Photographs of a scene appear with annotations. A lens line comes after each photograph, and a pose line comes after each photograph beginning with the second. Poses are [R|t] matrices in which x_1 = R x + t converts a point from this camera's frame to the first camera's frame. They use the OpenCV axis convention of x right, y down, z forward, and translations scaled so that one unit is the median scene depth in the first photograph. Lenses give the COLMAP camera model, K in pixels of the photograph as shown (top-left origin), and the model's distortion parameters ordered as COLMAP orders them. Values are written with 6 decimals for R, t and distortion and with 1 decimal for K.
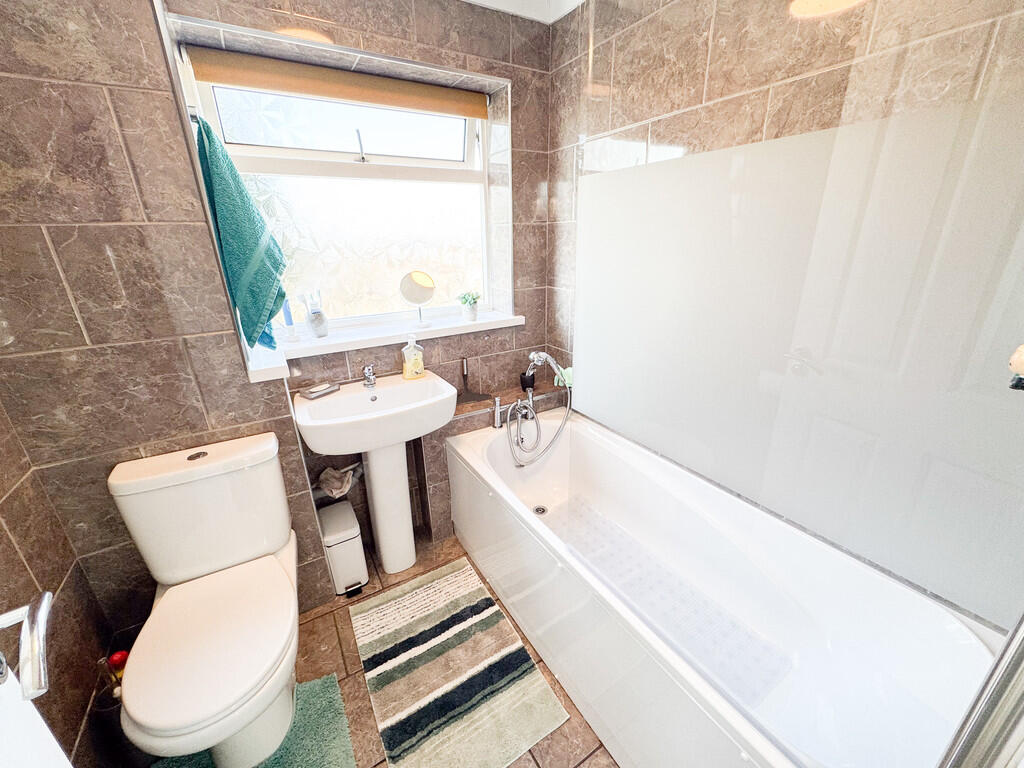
lens RADIAL K [[408.2, 0, 511.8], [0, 408.2, 381.1], [0, 0, 1]] dist [-0.001822, 0.000225]
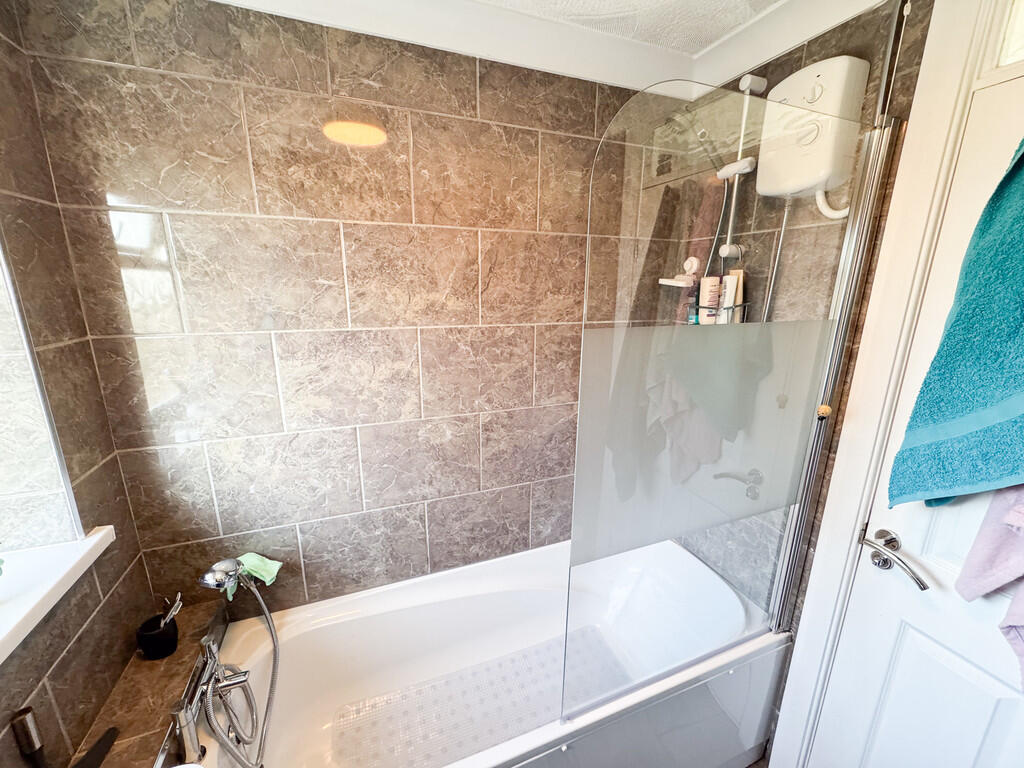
lens RADIAL K [[408.2, 0, 512.3], [0, 408.2, 390.8], [0, 0, 1]] dist [-0.001822, 0.000225]
pose [[0.172302, -0.219367, 0.960307, -0.494466], [0.325304, 0.932864, 0.154731, -0.350427], [-0.929779, 0.285731, 0.232096, 0.618009]]
